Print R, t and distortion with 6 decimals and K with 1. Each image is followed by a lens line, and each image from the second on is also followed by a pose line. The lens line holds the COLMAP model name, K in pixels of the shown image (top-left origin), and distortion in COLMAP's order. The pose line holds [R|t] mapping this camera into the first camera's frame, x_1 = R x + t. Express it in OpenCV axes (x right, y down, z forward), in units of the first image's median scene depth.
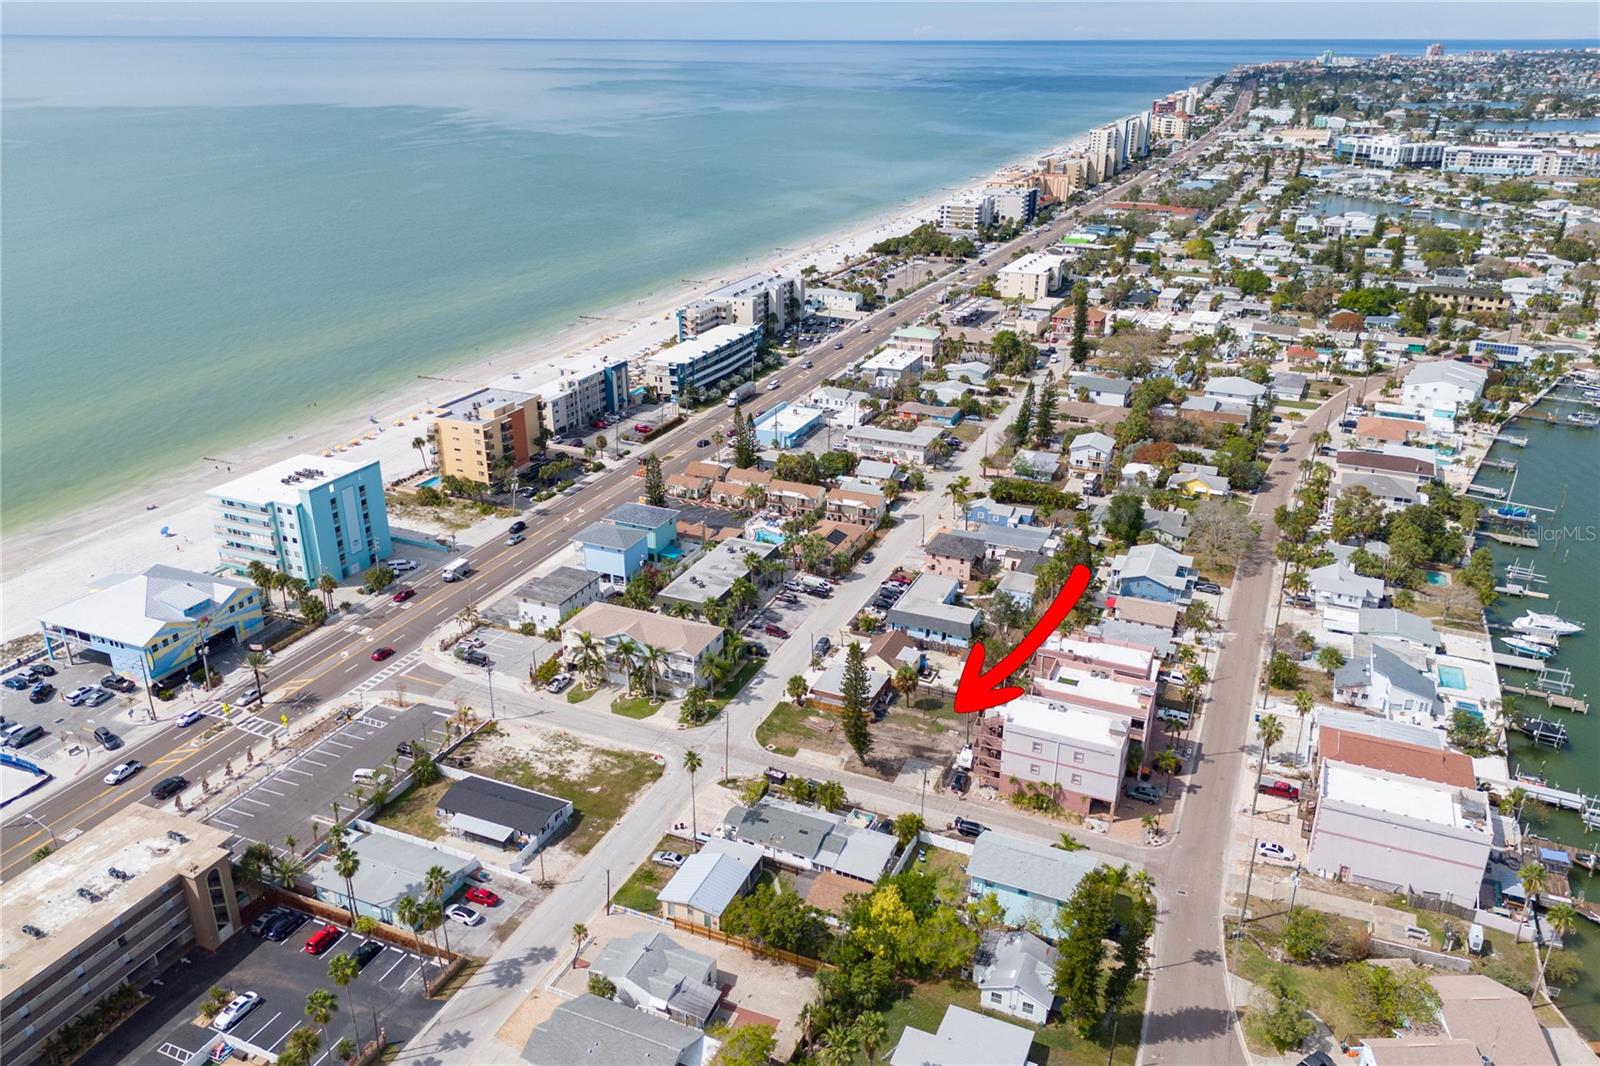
lens RADIAL K [[1157.9, 0, 800.0], [0, 1157.9, 533.0], [0, 0, 1]] dist [0.105327, -0.147642]
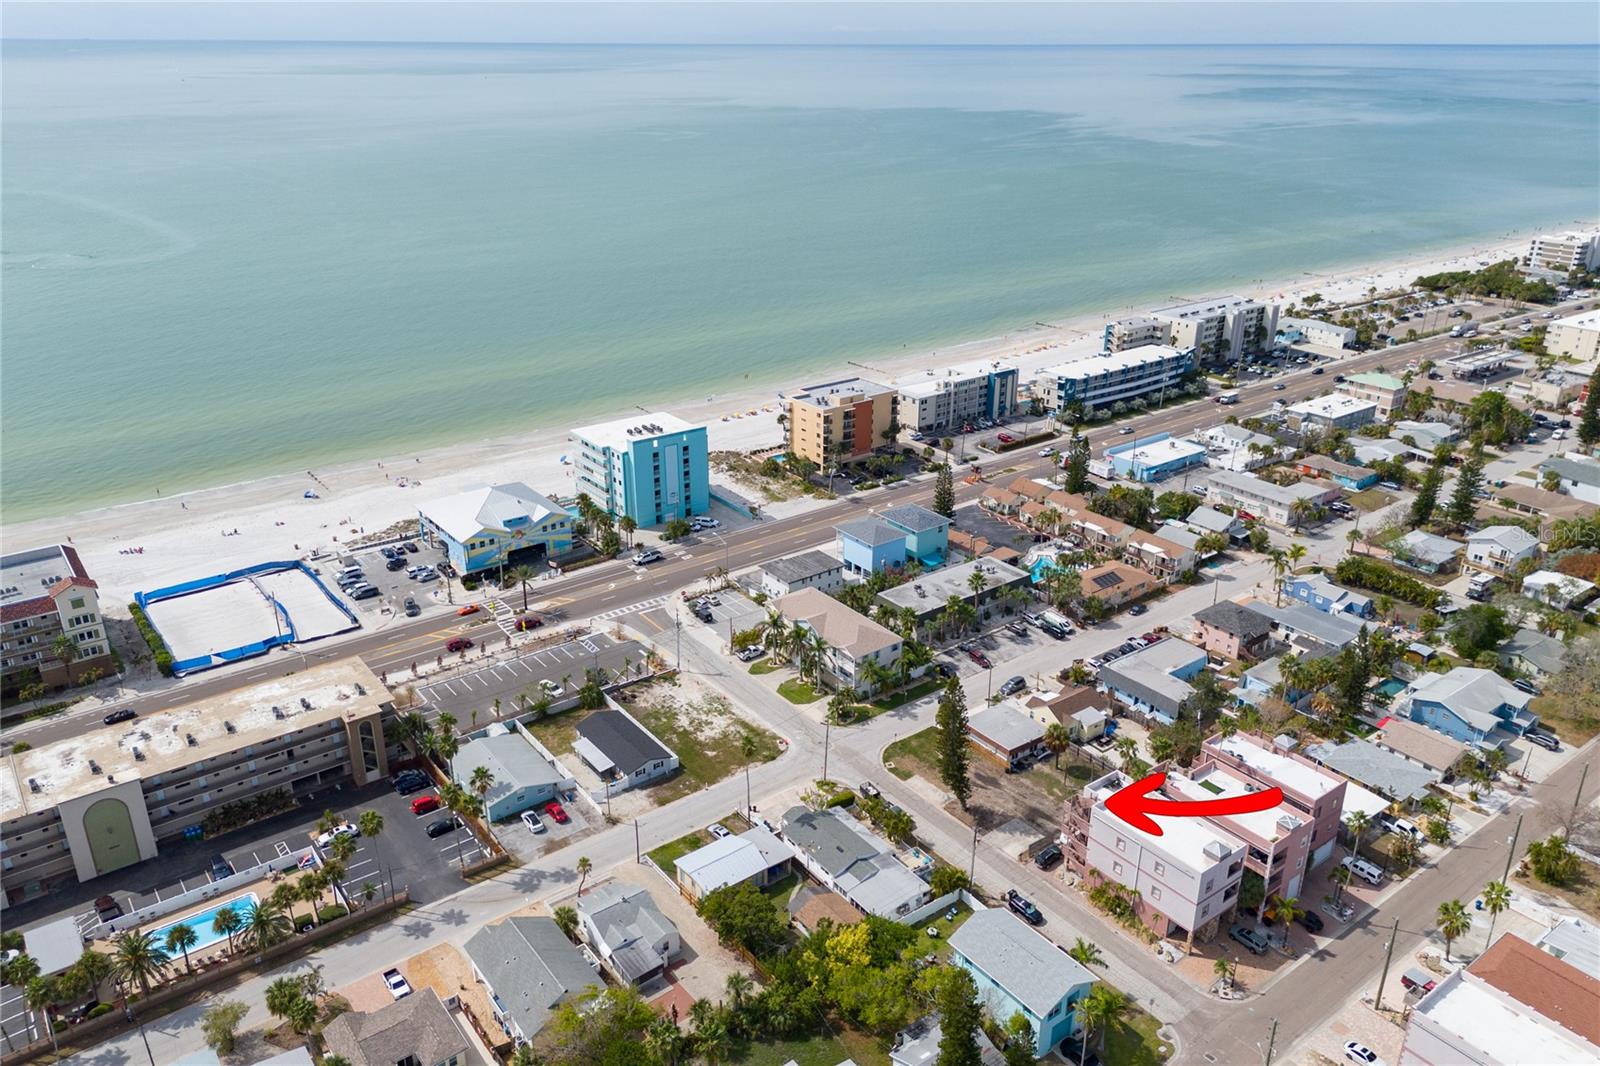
lens RADIAL K [[1157.9, 0, 800.0], [0, 1157.9, 533.0], [0, 0, 1]] dist [0.105327, -0.147642]
pose [[0.872335, 0.189918, -0.450513, 0.211541], [-0.192005, 0.980514, 0.041563, -0.022795], [0.449628, 0.050244, 0.891802, 0.054541]]
